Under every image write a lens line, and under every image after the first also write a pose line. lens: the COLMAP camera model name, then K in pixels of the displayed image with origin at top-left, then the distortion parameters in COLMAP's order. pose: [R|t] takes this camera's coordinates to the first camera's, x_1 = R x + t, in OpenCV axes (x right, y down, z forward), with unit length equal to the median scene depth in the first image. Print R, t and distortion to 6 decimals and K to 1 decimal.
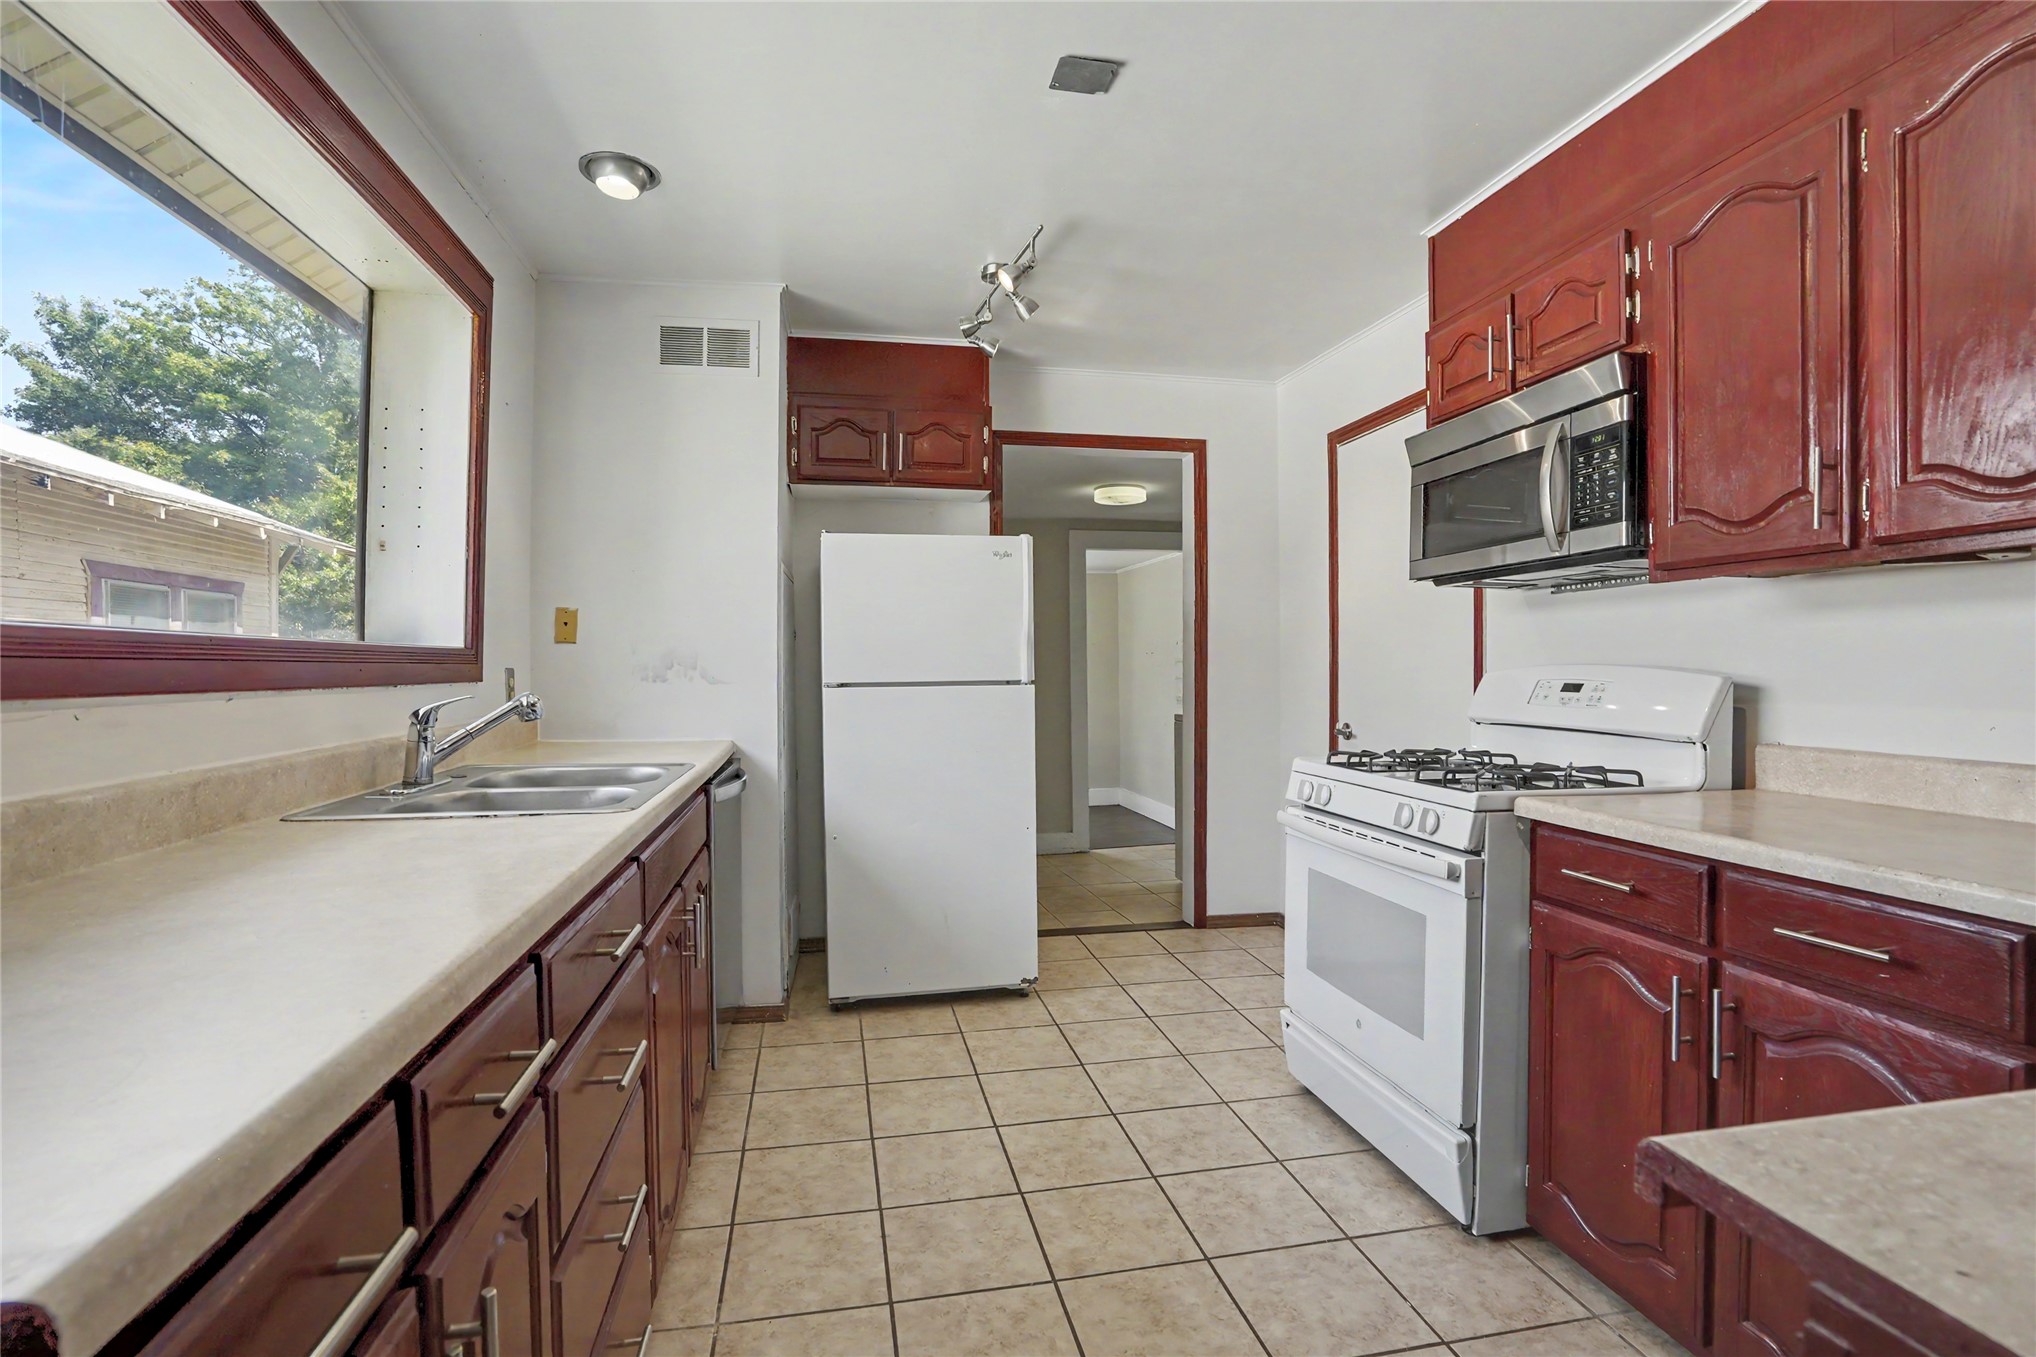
lens RADIAL K [[967.2, 0, 1016.2], [0, 967.2, 677.5], [0, 0, 1]] dist [-0.049227, 0.016951]
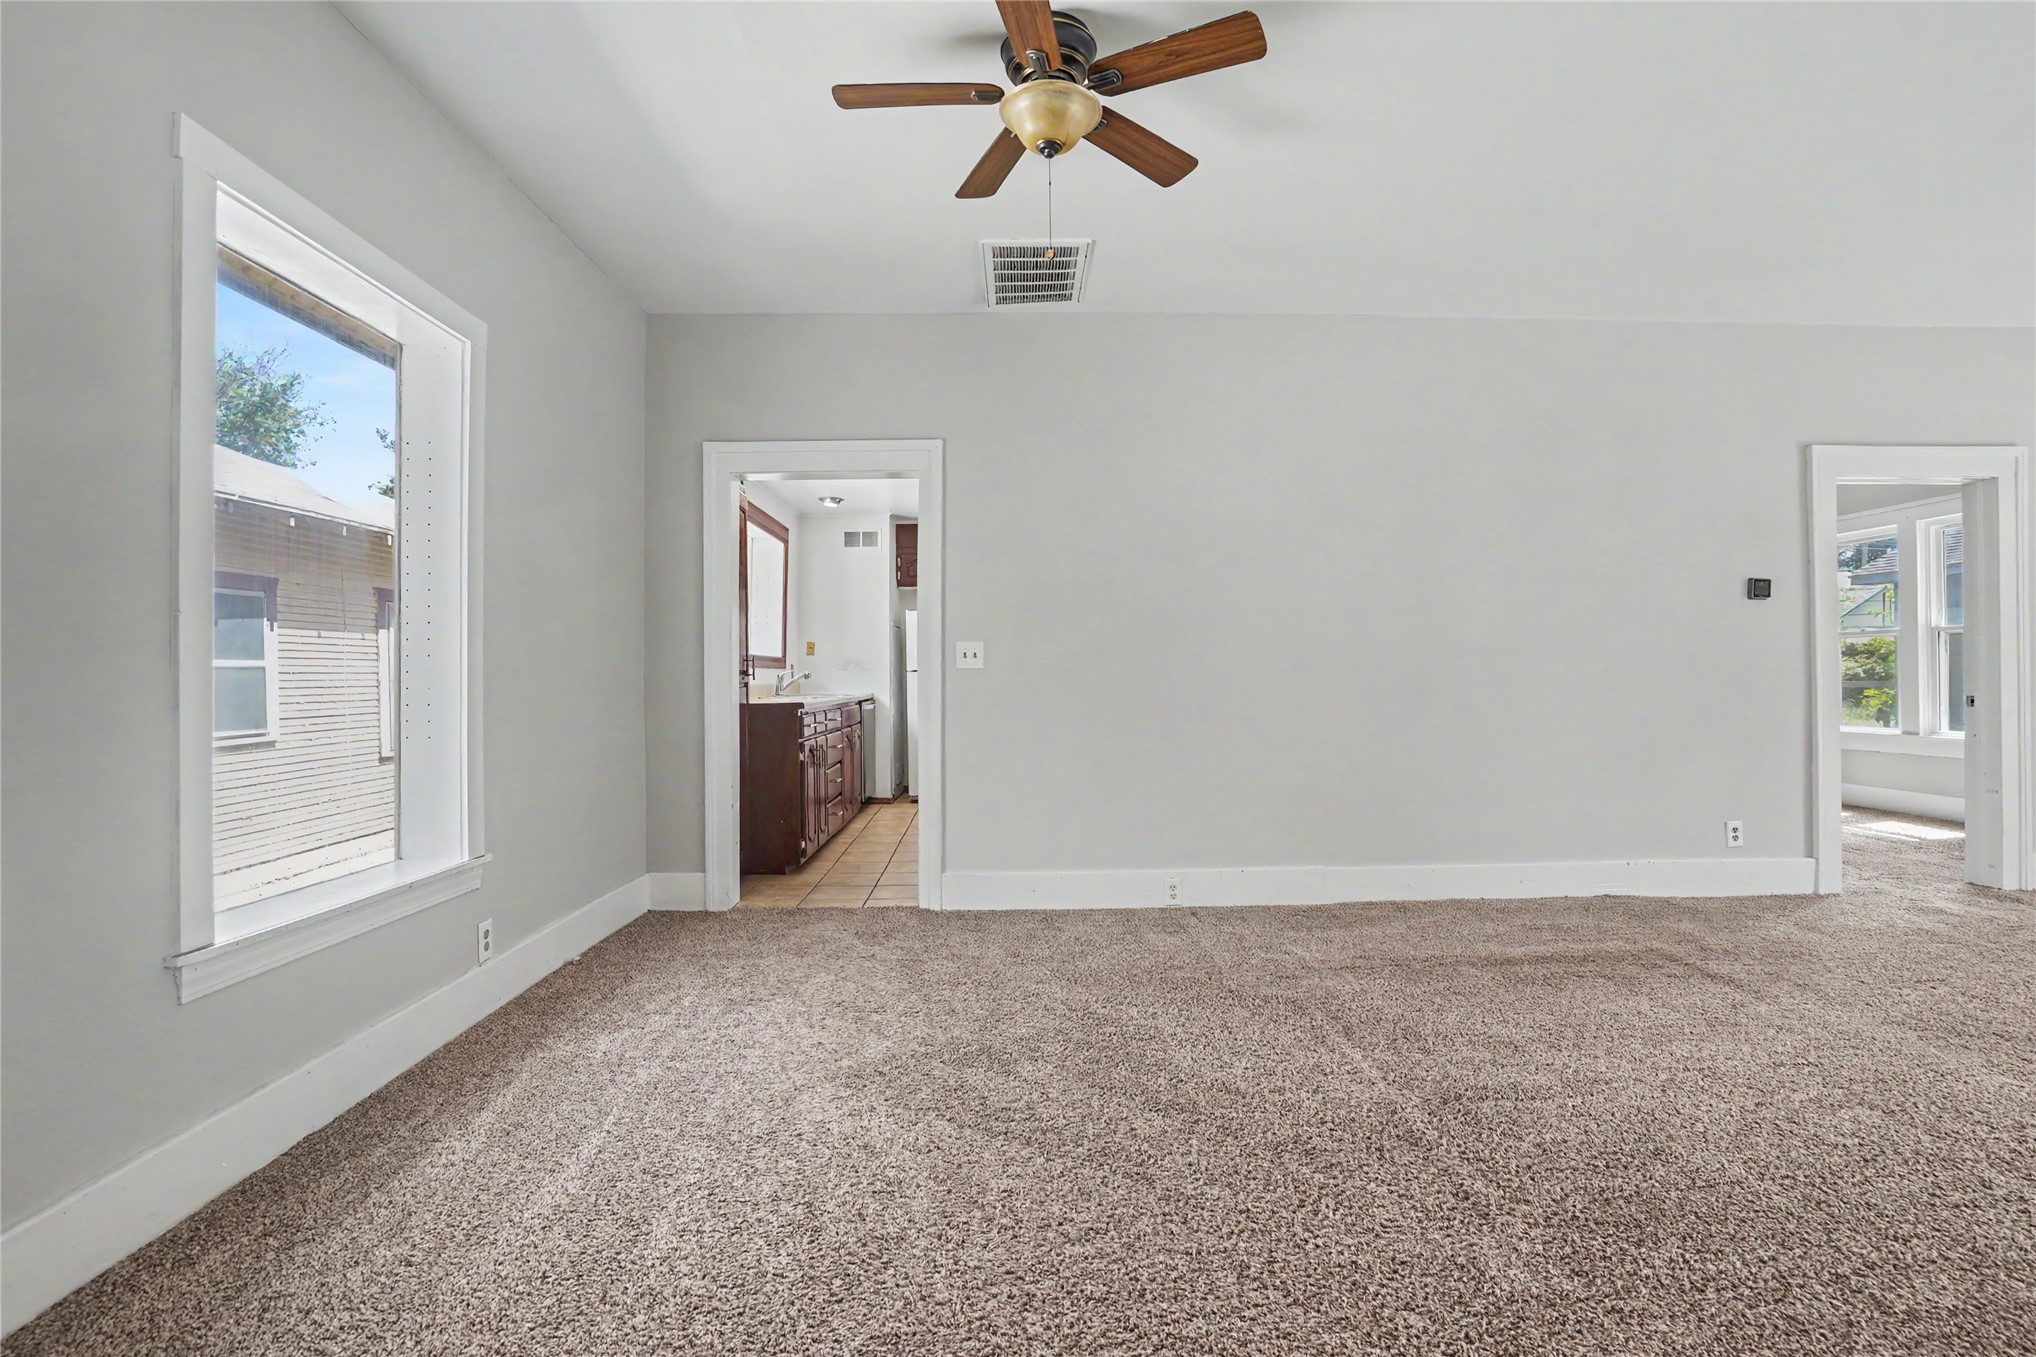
lens RADIAL K [[967.2, 0, 1033.0], [0, 967.2, 696.0], [0, 0, 1]] dist [-0.049227, 0.016951]
pose [[0.988635, 0.001549, -0.150328, 0.539252], [-0.000076, 0.999952, 0.009801, 0.050306], [0.150336, -0.009678, 0.988588, -1.544896]]
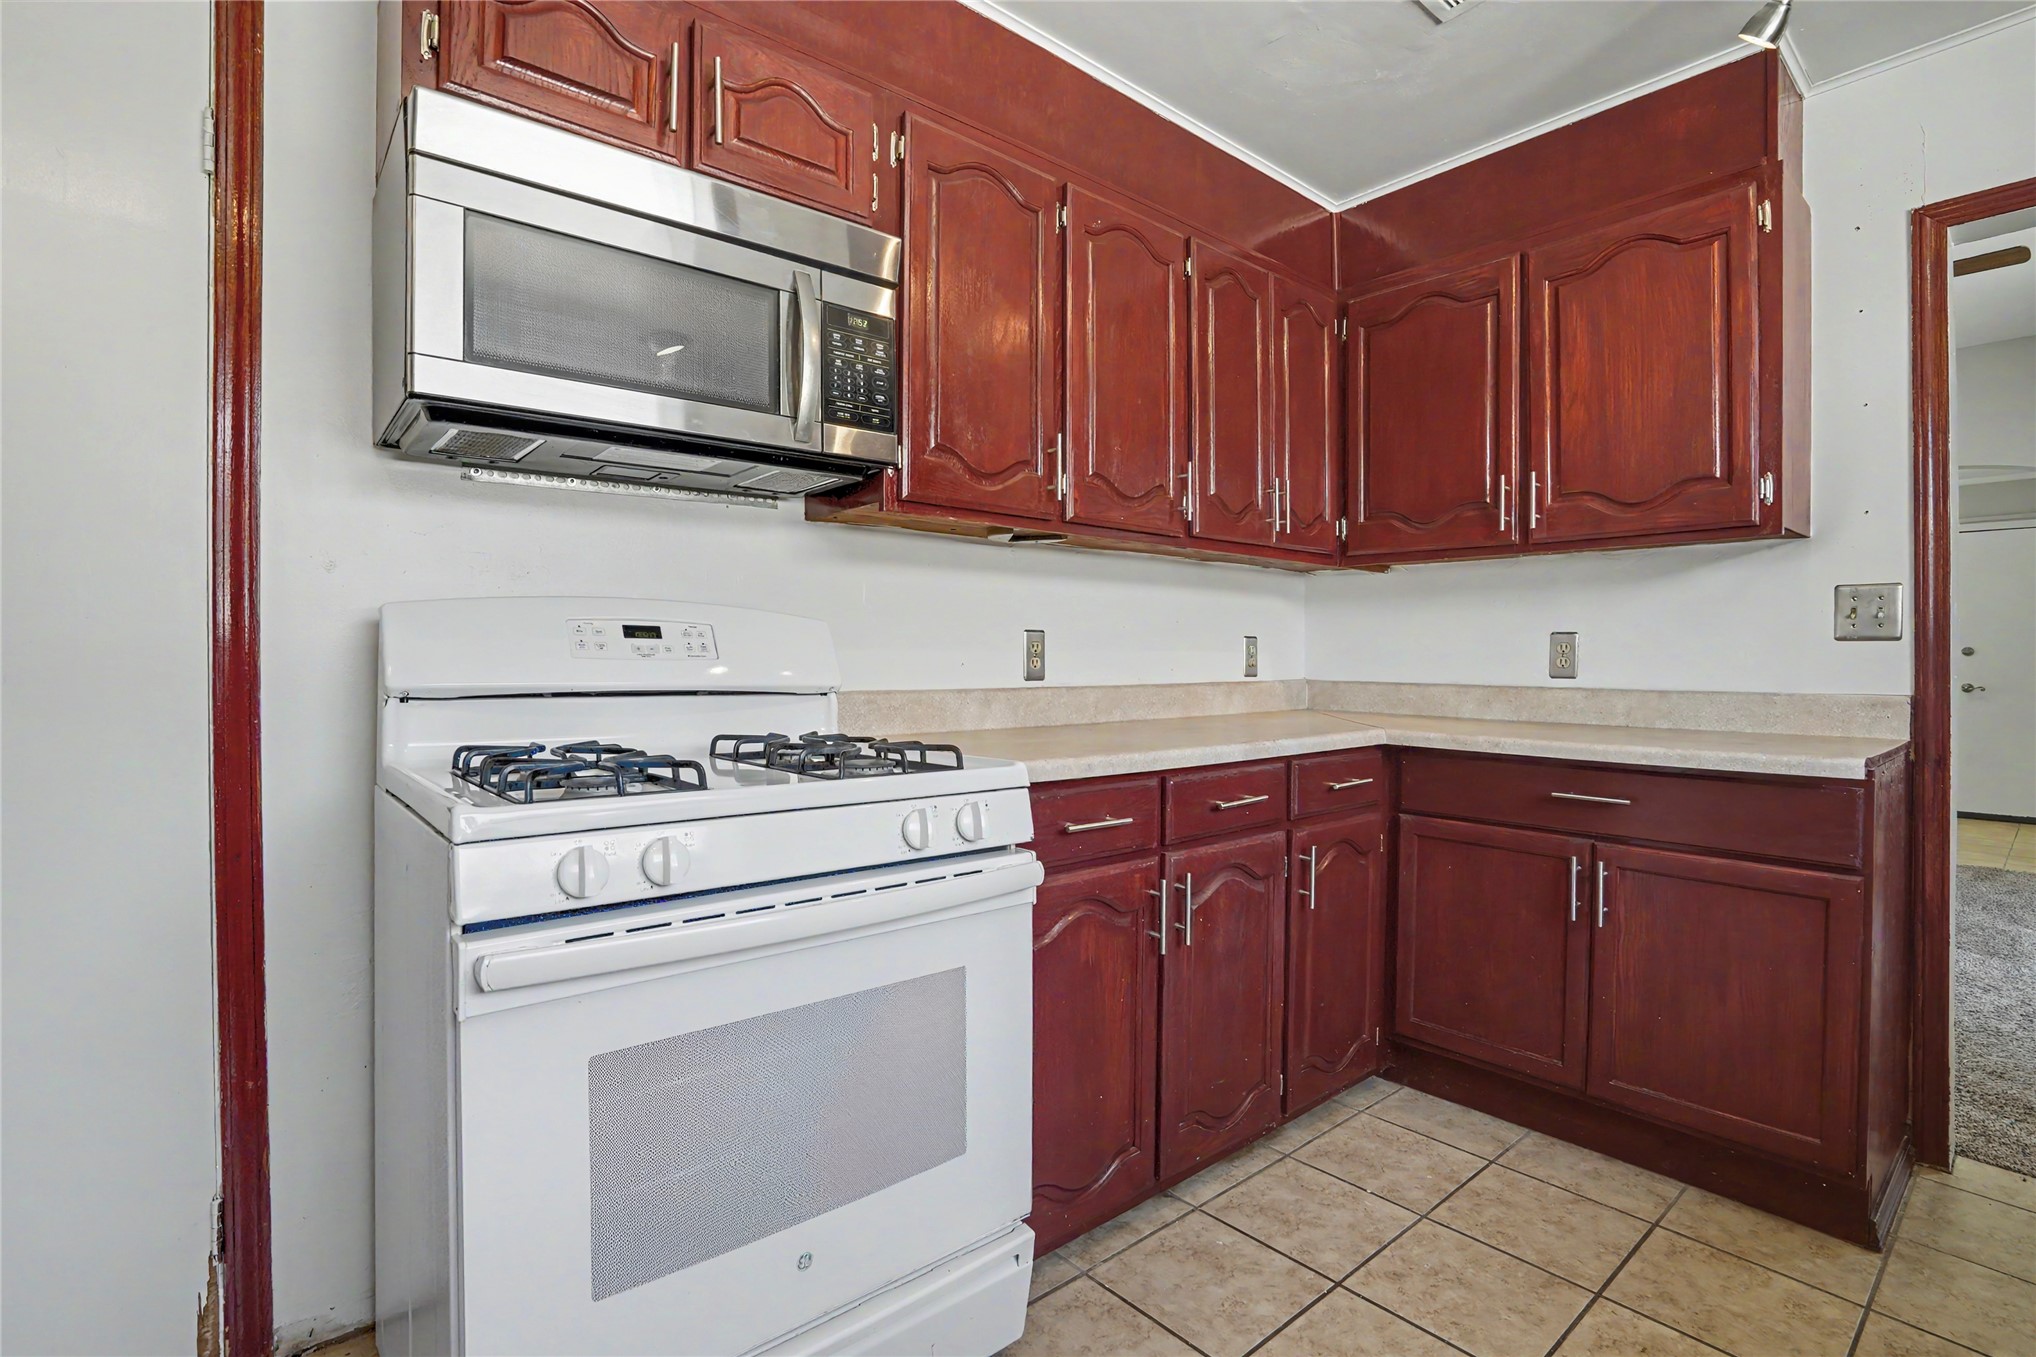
lens RADIAL K [[967.2, 0, 1056.1], [0, 967.2, 661.8], [0, 0, 1]] dist [-0.049227, 0.016951]
pose [[-0.509058, 0.004323, 0.860721, -0.119328], [0.007507, 0.999972, -0.000583, 0.027136], [-0.860699, 0.006164, -0.509076, 0.868018]]
